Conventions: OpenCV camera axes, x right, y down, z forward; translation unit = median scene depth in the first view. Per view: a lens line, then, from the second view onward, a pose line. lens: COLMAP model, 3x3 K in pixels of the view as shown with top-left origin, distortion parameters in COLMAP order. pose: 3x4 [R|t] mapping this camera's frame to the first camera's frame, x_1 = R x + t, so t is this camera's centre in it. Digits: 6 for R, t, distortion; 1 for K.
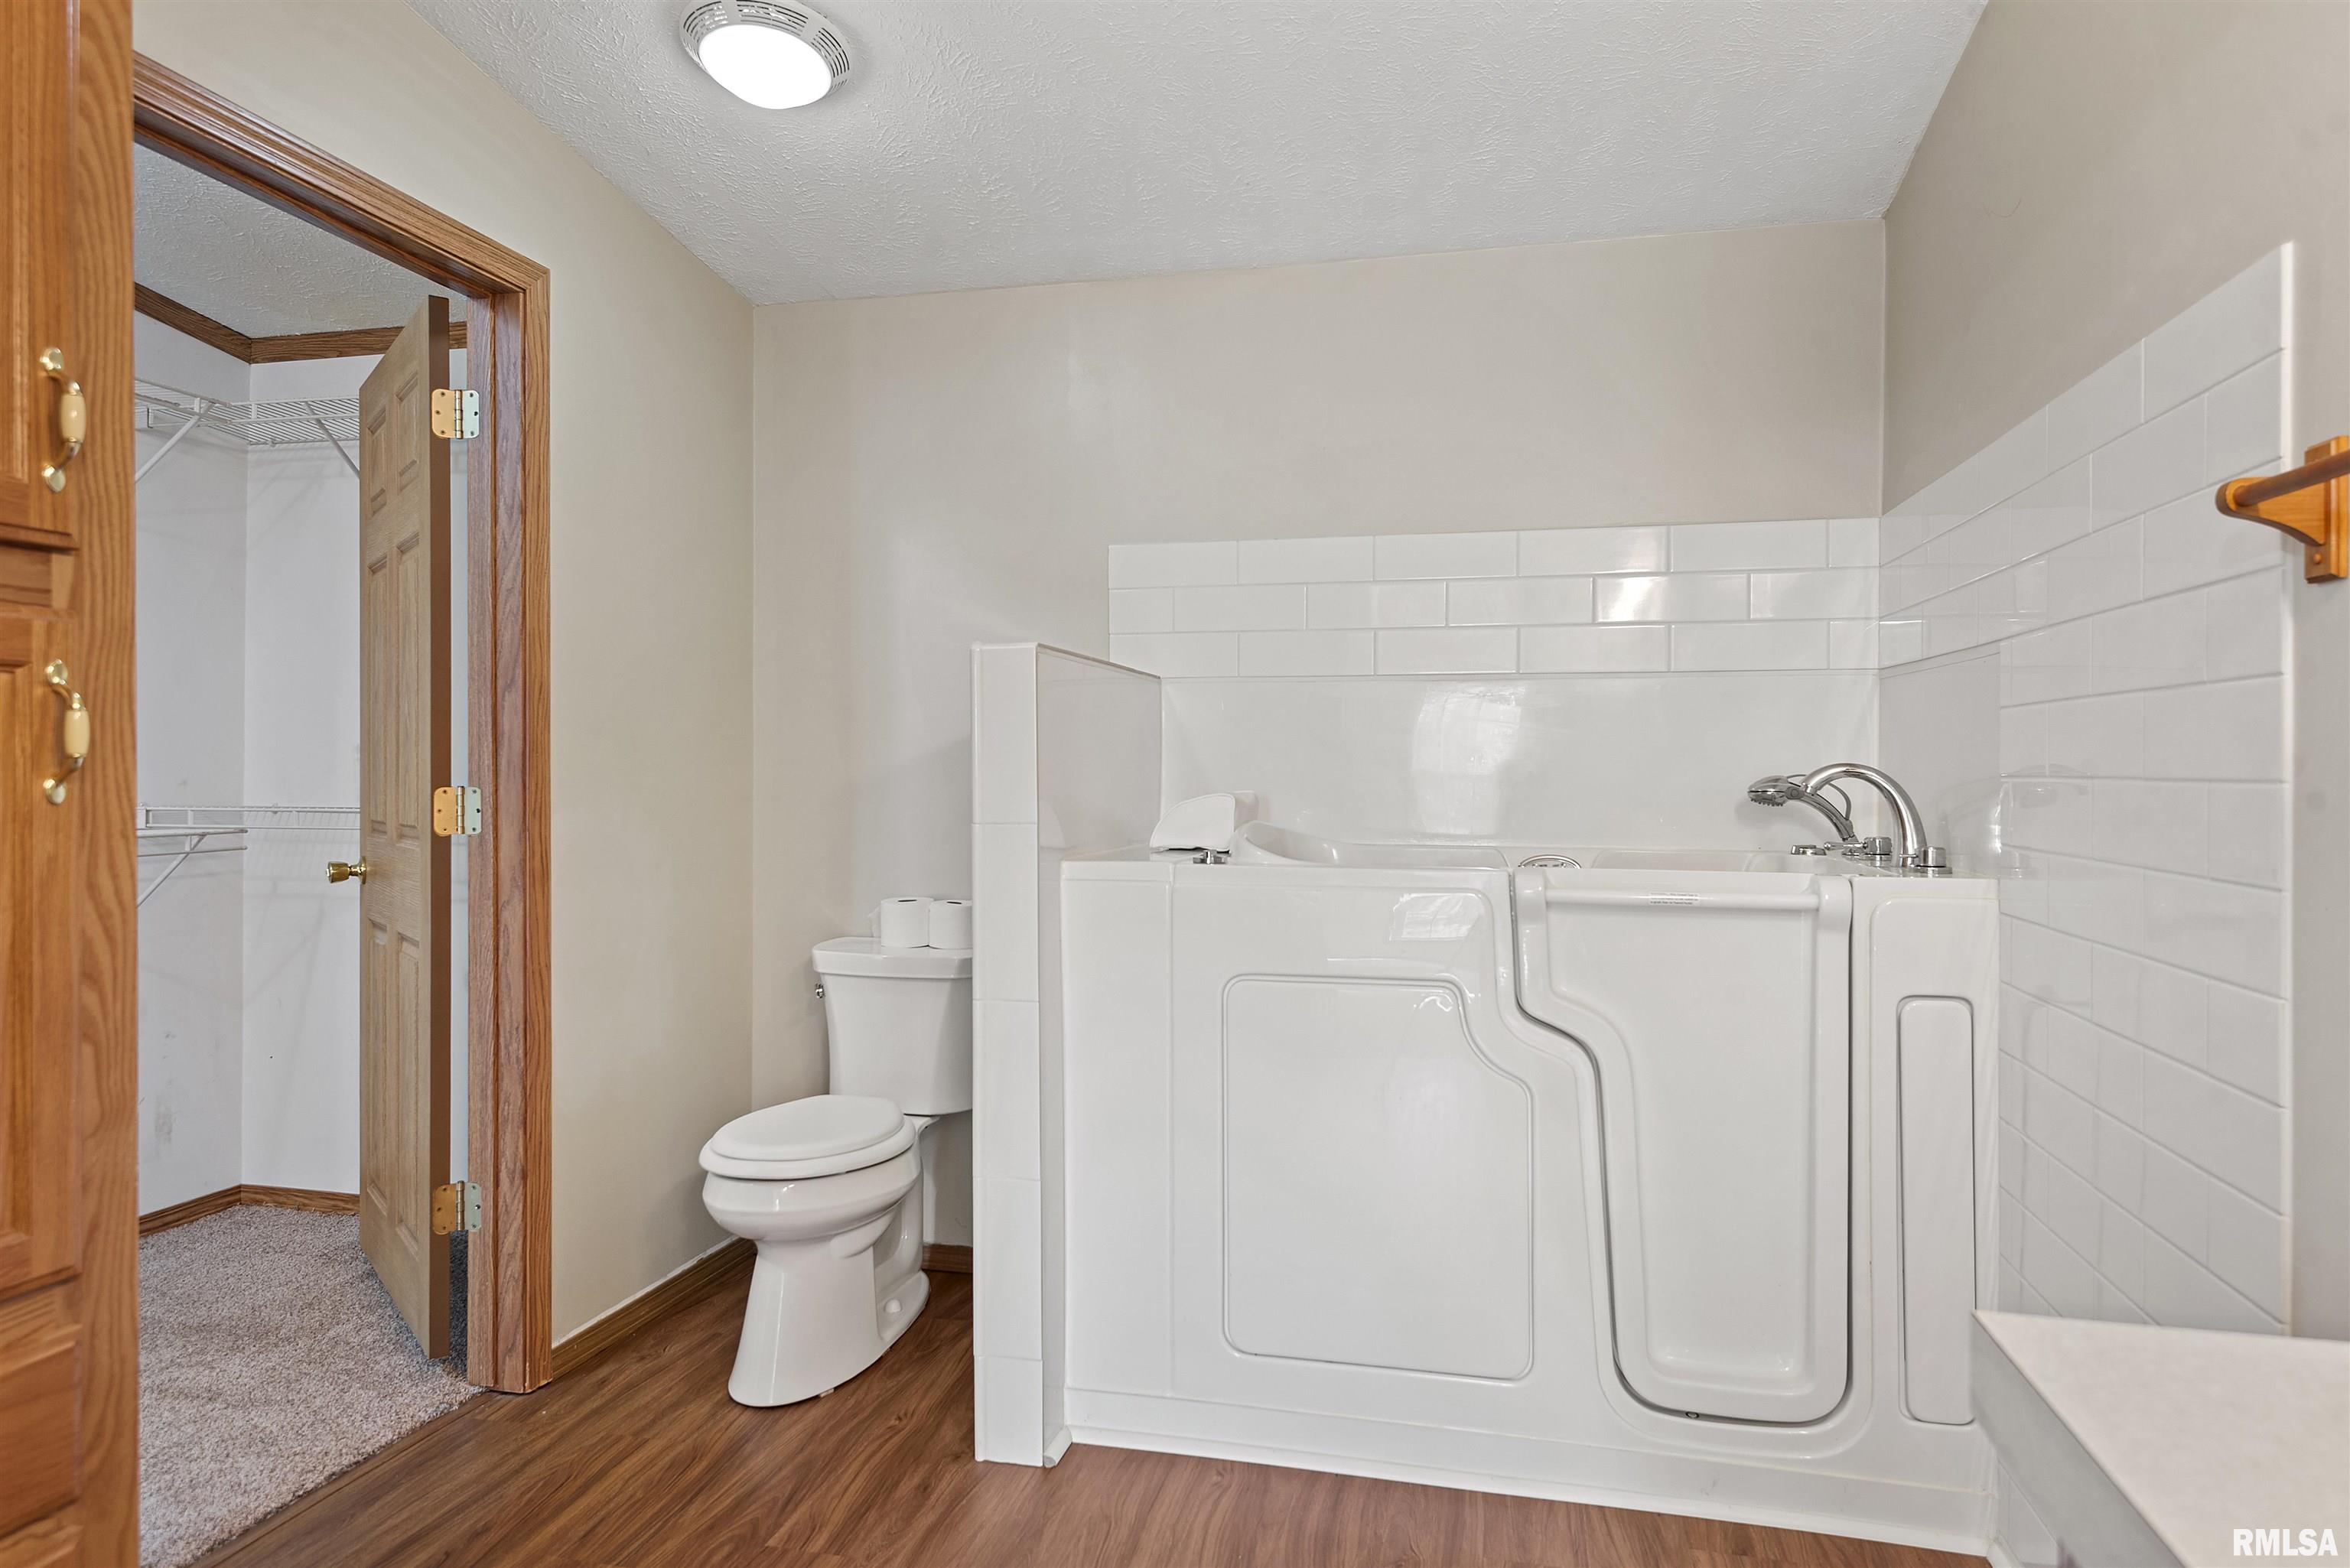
lens RADIAL K [[1420.3, 0, 1180.2], [0, 1420.3, 774.9], [0, 0, 1]] dist [0.007316, 0.000928]
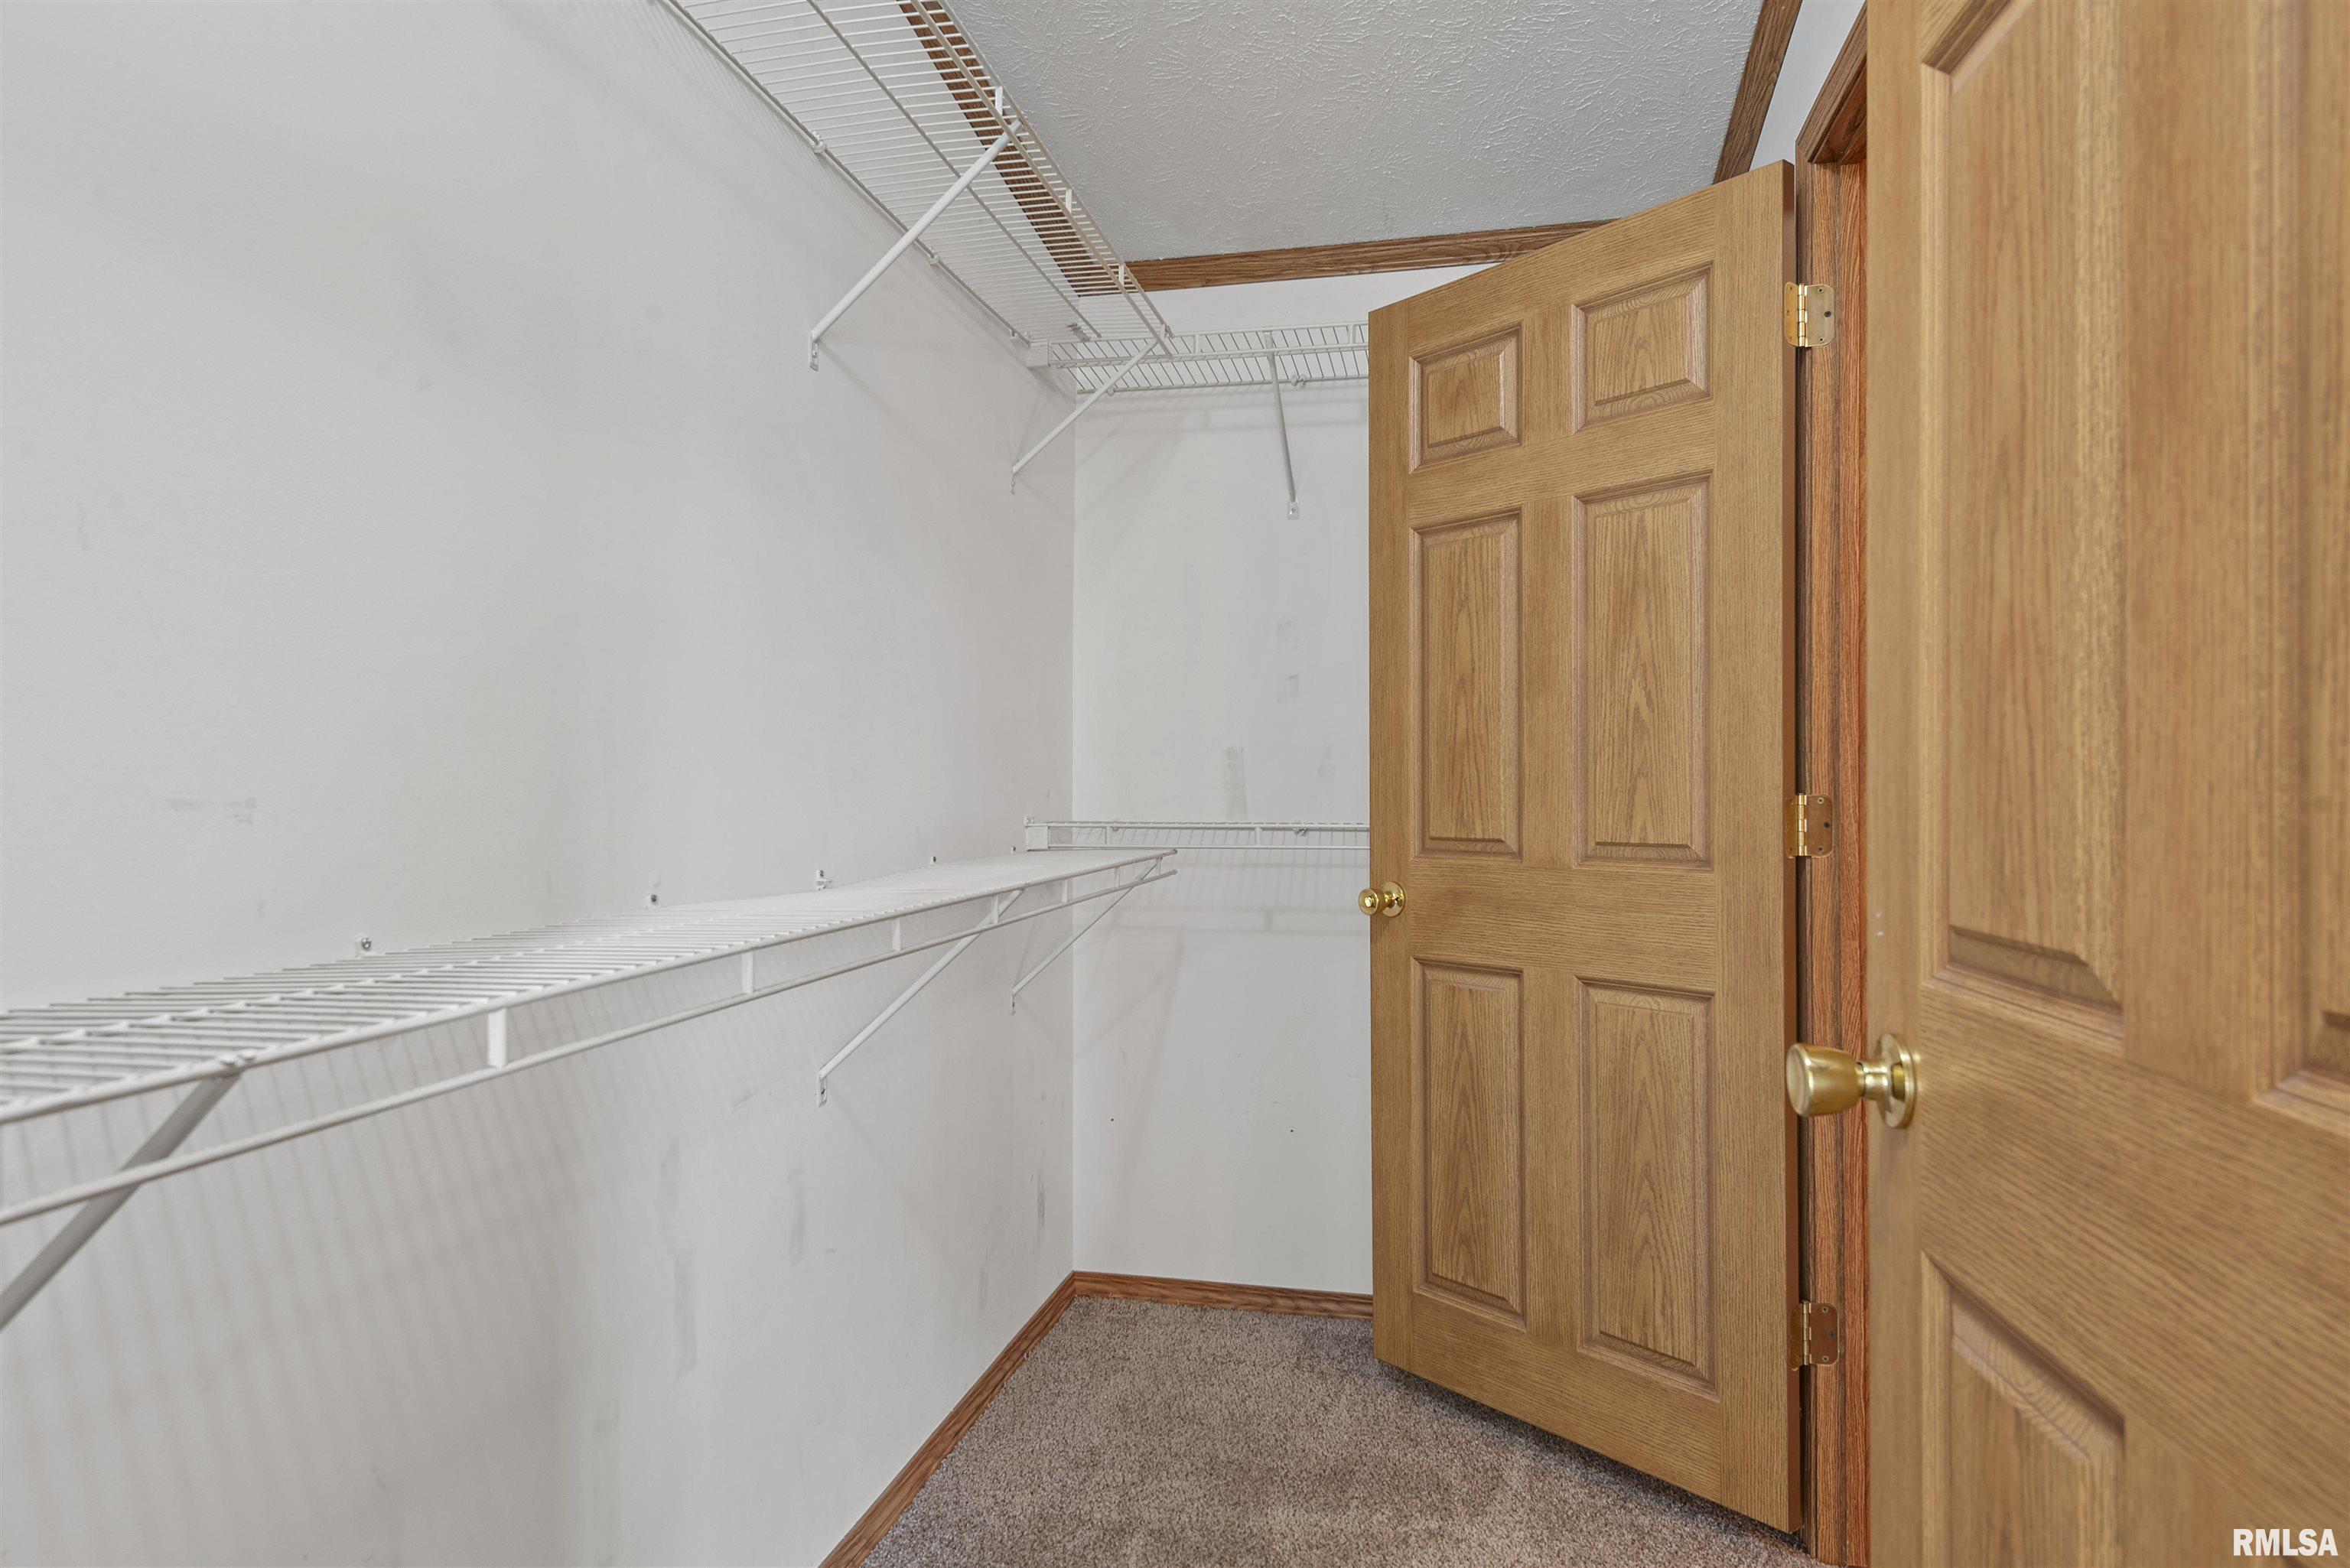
lens RADIAL K [[1420.3, 0, 1169.5], [0, 1420.3, 790.1], [0, 0, 1]] dist [0.007316, 0.000928]
pose [[0.999980, -0.002845, 0.005579, -0.684664], [0.002848, 0.999996, -0.000536, 0.004042], [-0.005577, 0.000551, 0.999984, 0.180278]]
